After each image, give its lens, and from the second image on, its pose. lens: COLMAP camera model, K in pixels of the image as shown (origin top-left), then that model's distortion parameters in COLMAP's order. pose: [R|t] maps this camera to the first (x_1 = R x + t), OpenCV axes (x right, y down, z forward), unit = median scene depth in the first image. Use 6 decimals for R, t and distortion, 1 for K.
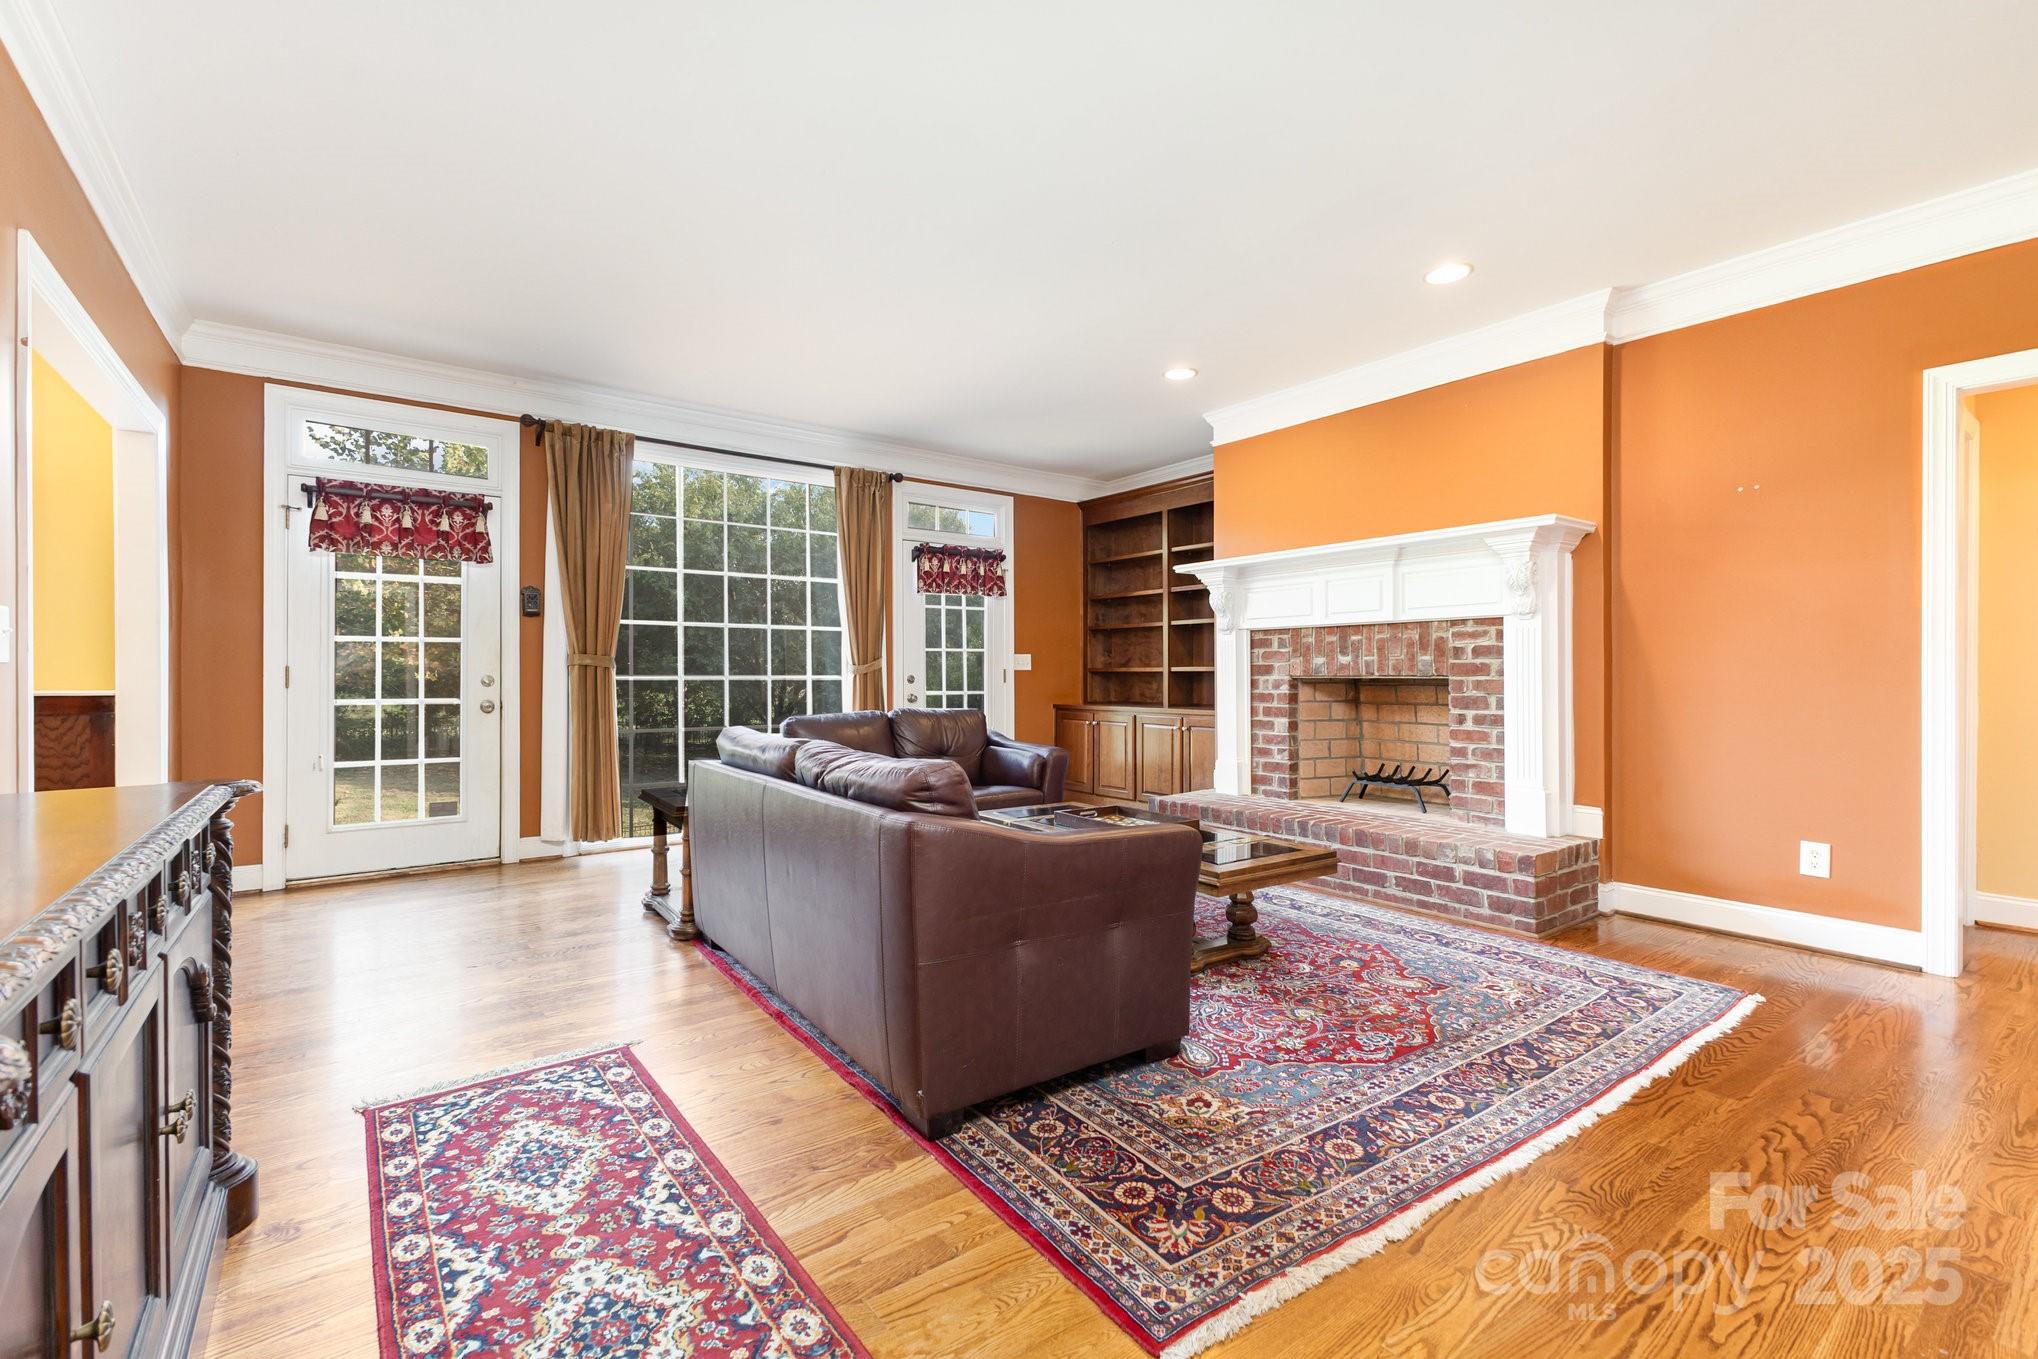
lens RADIAL K [[888.6, 0, 1015.3], [0, 888.6, 668.9], [0, 0, 1]] dist [0.008427, 0.000159]
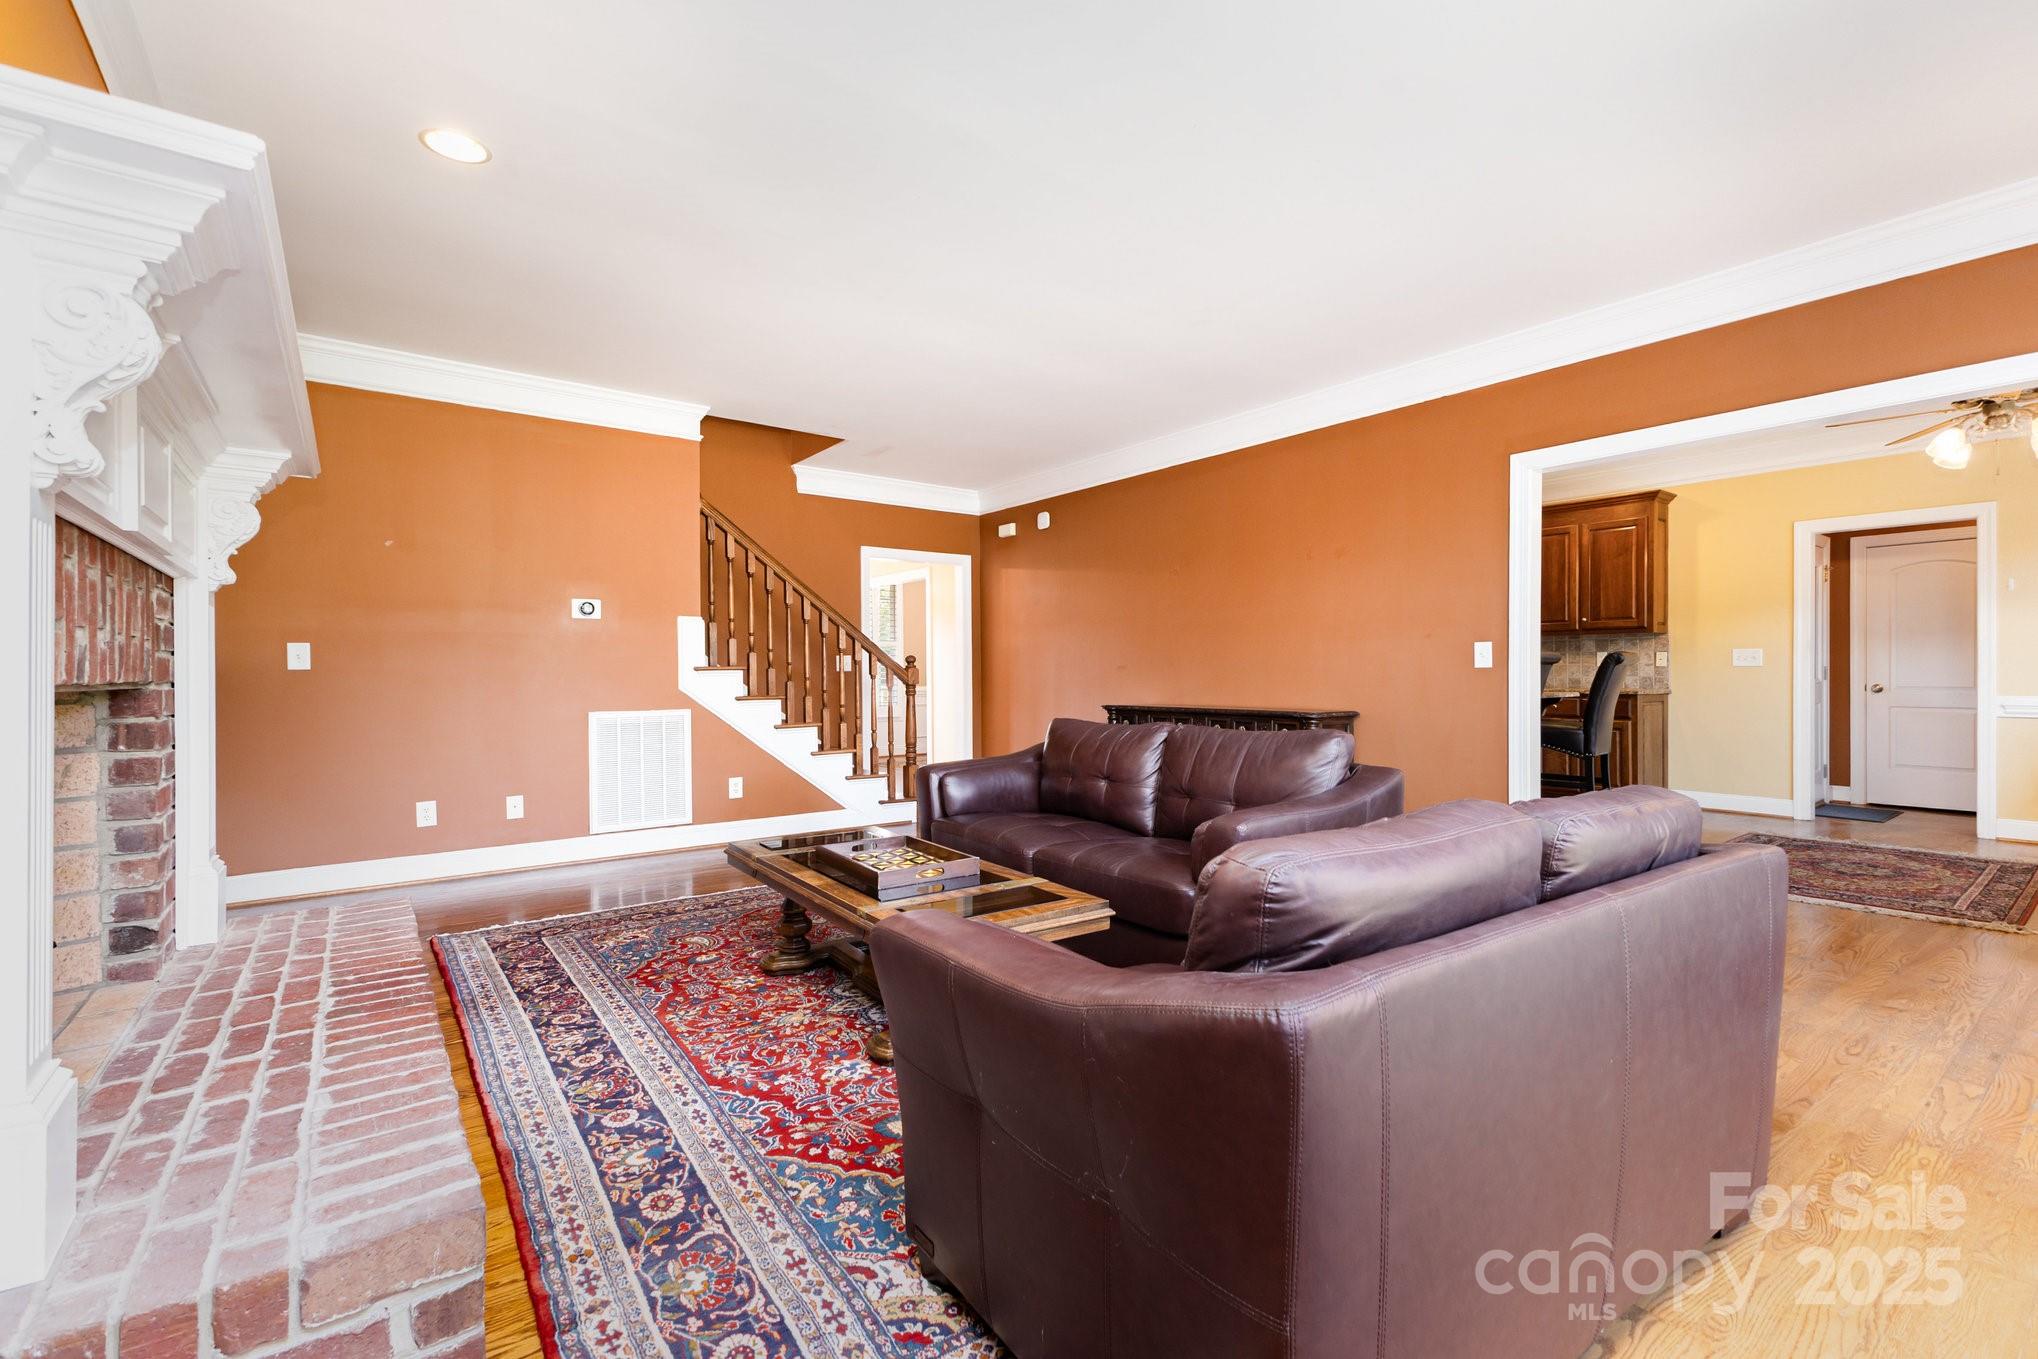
lens RADIAL K [[872.7, 0, 1027.9], [0, 872.7, 678.9], [0, 0, 1]] dist [0.004495, 0.000256]
pose [[-0.999891, 0.005018, -0.013858, 0.017393], [0.004993, 0.999986, 0.001866, 0.010310], [0.013867, 0.001797, -0.999902, 1.986634]]
